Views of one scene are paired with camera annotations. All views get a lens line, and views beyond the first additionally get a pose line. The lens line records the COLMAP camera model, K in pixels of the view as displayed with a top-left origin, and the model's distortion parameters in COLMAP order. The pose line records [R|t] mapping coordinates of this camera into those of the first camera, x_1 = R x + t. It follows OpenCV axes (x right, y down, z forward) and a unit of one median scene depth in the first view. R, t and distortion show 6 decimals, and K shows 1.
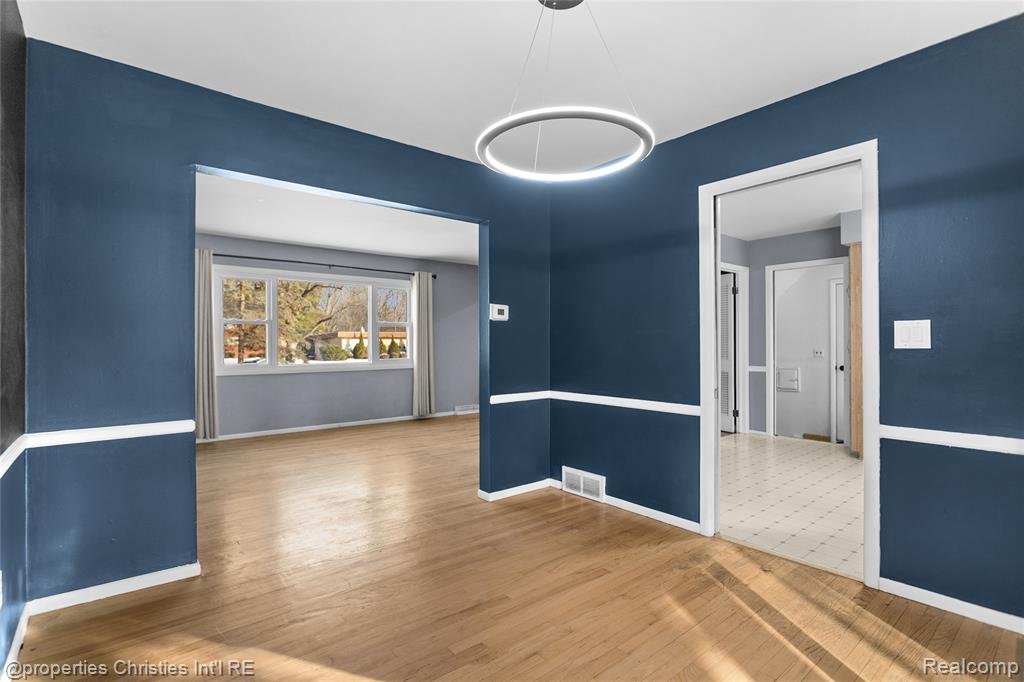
lens RADIAL K [[495.5, 0, 507.4], [0, 495.5, 338.5], [0, 0, 1]] dist [-0.065744, 0.034357]
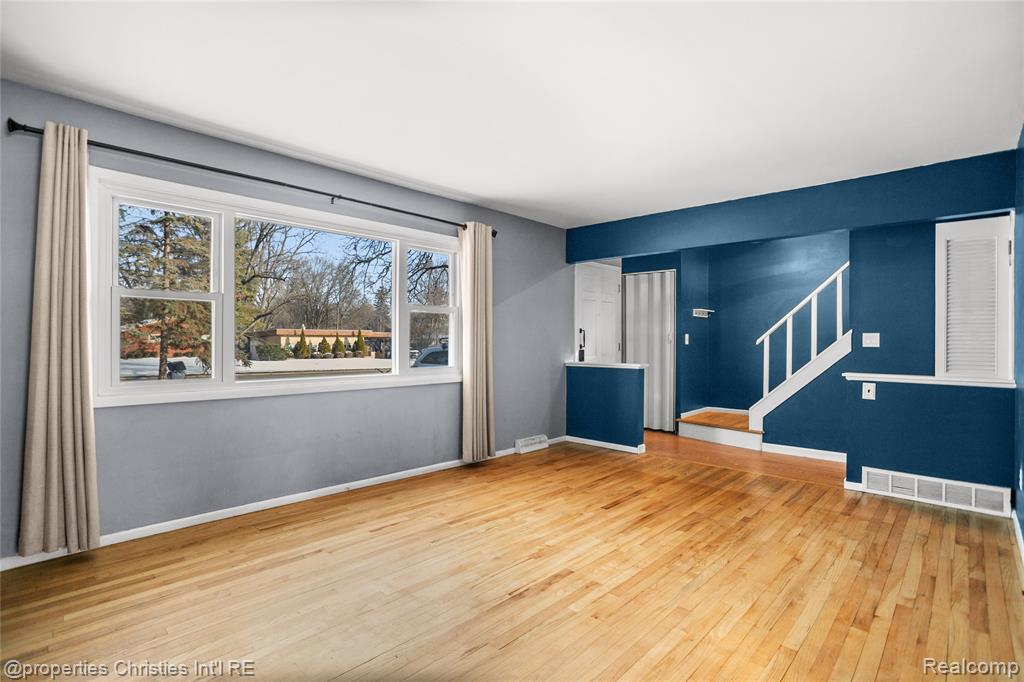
lens RADIAL K [[495.5, 0, 507.4], [0, 495.5, 338.5], [0, 0, 1]] dist [-0.065744, 0.034357]
pose [[0.993280, 0.006834, 0.115535, -0.043114], [-0.006976, 0.999975, 0.000824, 0.001269], [-0.115526, -0.001624, 0.993303, 0.081560]]
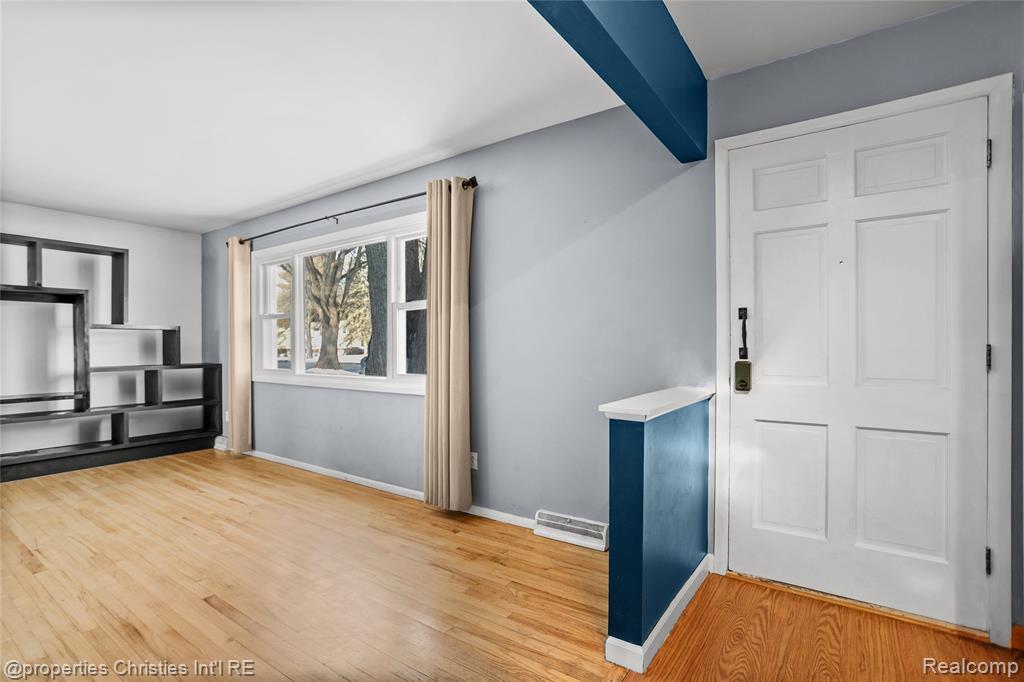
lens RADIAL K [[494.5, 0, 491.7], [0, 494.5, 345.8], [0, 0, 1]] dist [-0.061962, 0.029910]
pose [[0.244846, 0.000733, -0.969562, 0.055934], [0.009819, 0.999947, 0.003235, 0.002534], [0.969512, -0.010313, 0.244826, 0.195812]]
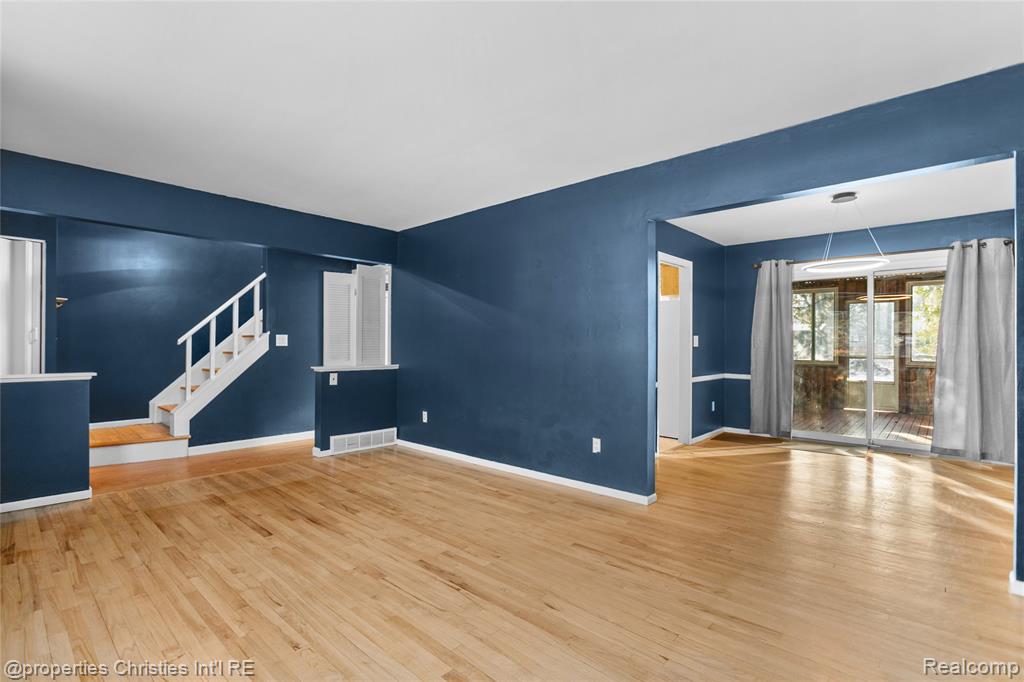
lens RADIAL K [[487.2, 0, 505.6], [0, 487.2, 343.2], [0, 0, 1]] dist [-0.019792, 0.000734]
pose [[-0.135813, 0.001385, 0.990733, -0.099805], [-0.009519, 0.999951, -0.002703, 0.001761], [-0.990689, -0.009798, -0.135794, 0.146874]]
